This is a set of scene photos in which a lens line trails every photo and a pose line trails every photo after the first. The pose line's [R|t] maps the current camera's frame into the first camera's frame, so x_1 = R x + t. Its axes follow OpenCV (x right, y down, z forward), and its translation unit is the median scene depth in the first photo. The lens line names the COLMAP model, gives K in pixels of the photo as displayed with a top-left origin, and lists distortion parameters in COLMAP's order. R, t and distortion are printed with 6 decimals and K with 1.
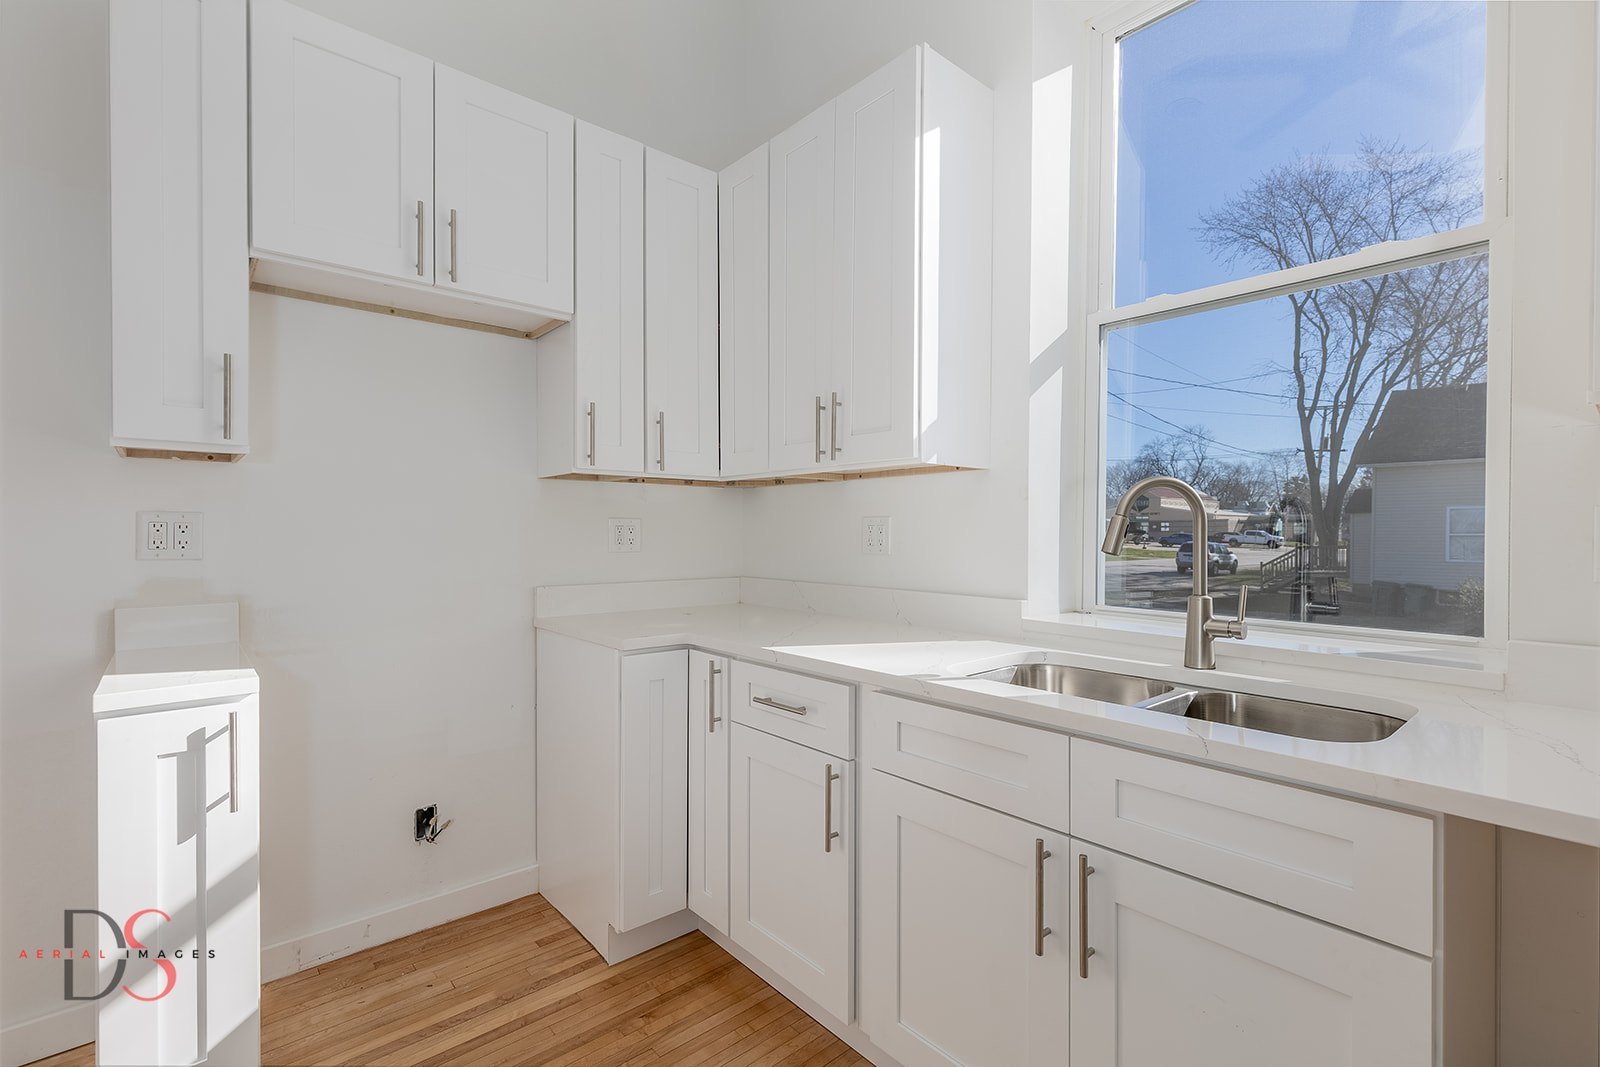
lens RADIAL K [[718.1, 0, 793.6], [0, 718.1, 538.1], [0, 0, 1]] dist [0.004953, -0.000492]
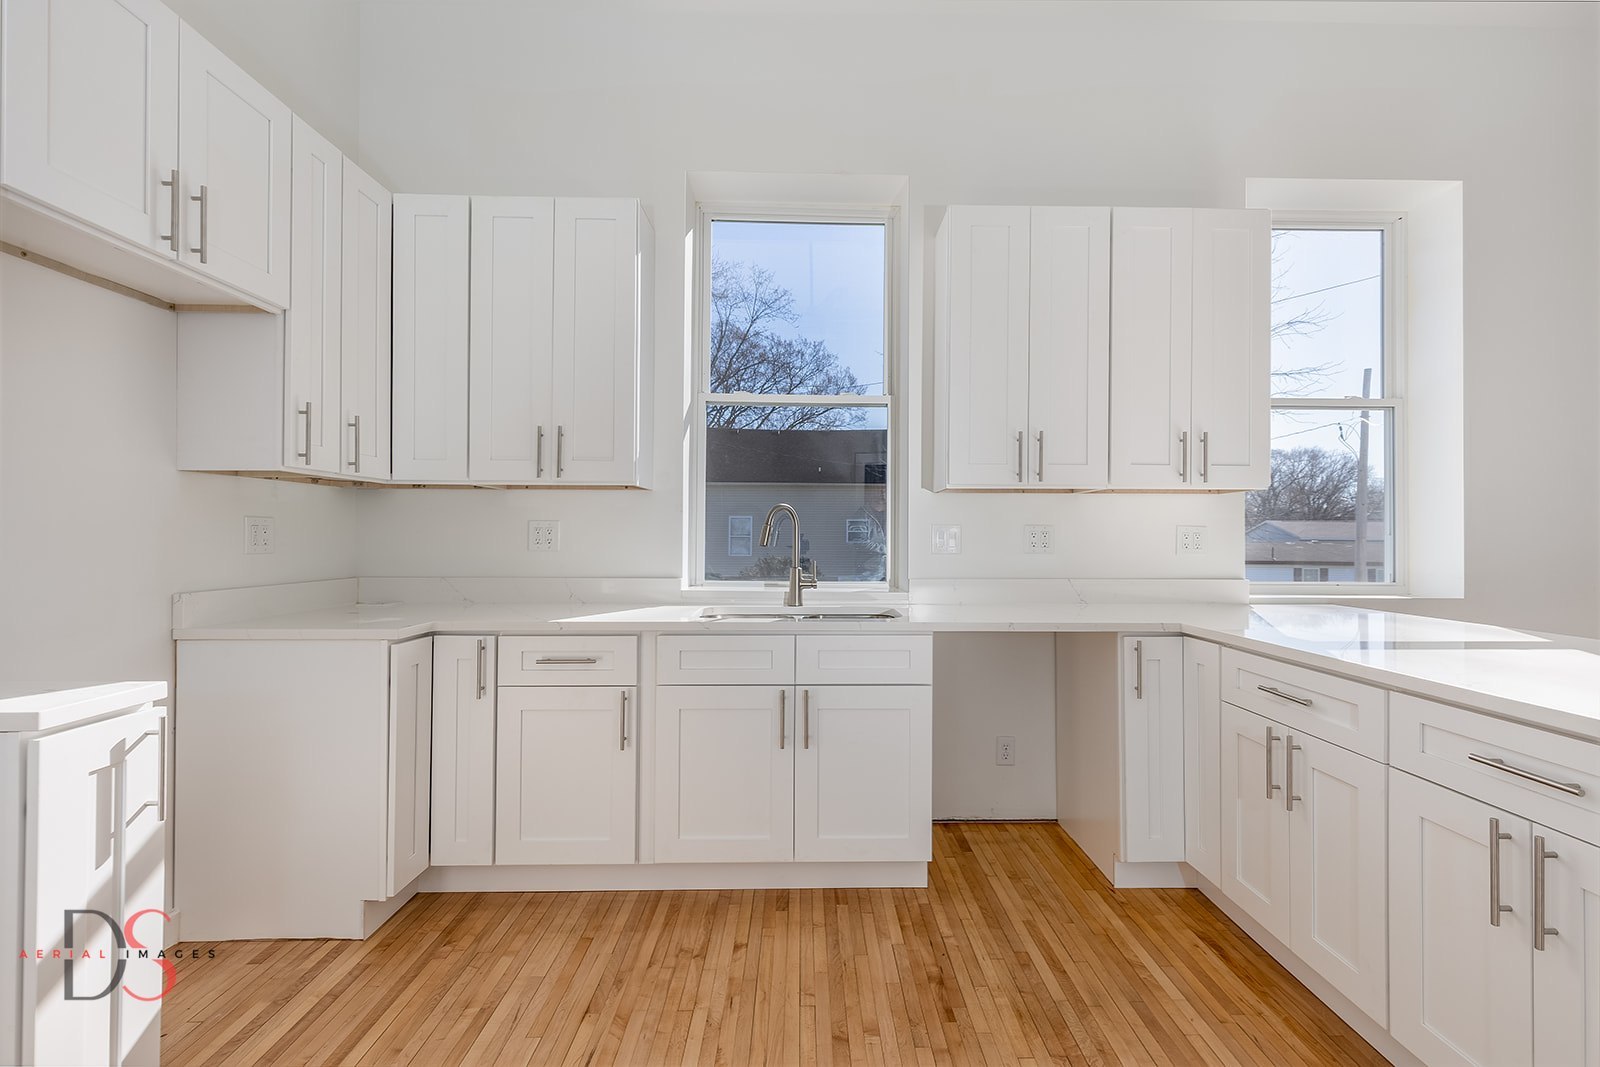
lens RADIAL K [[718.1, 0, 819.6], [0, 718.1, 526.9], [0, 0, 1]] dist [0.004953, -0.000492]
pose [[0.644272, 0.011408, 0.764711, -0.702644], [0.000640, 0.999880, -0.015455, 0.001371], [-0.764796, 0.010447, 0.644188, -0.223913]]
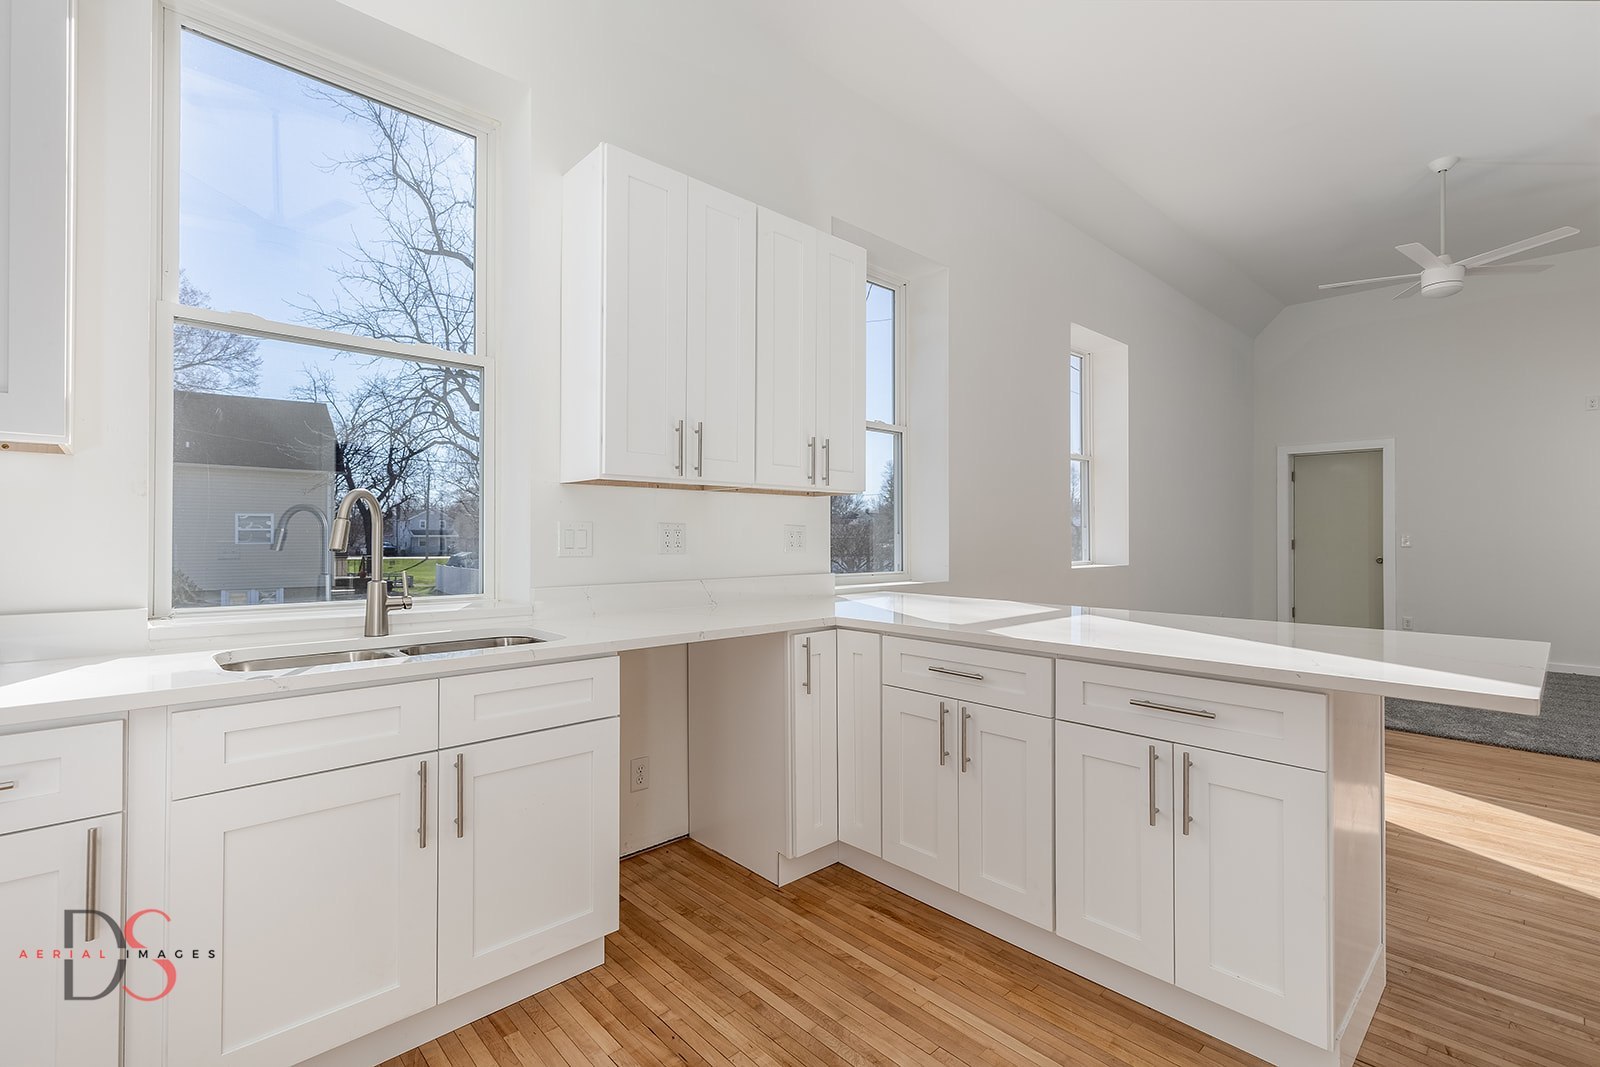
lens RADIAL K [[718.1, 0, 804.2], [0, 718.1, 528.0], [0, 0, 1]] dist [0.004953, -0.000492]
pose [[-0.038462, 0.009234, 0.999217, -0.662023], [0.004162, 0.999950, -0.009081, -0.002815], [-0.999251, 0.003809, -0.038498, 0.212910]]
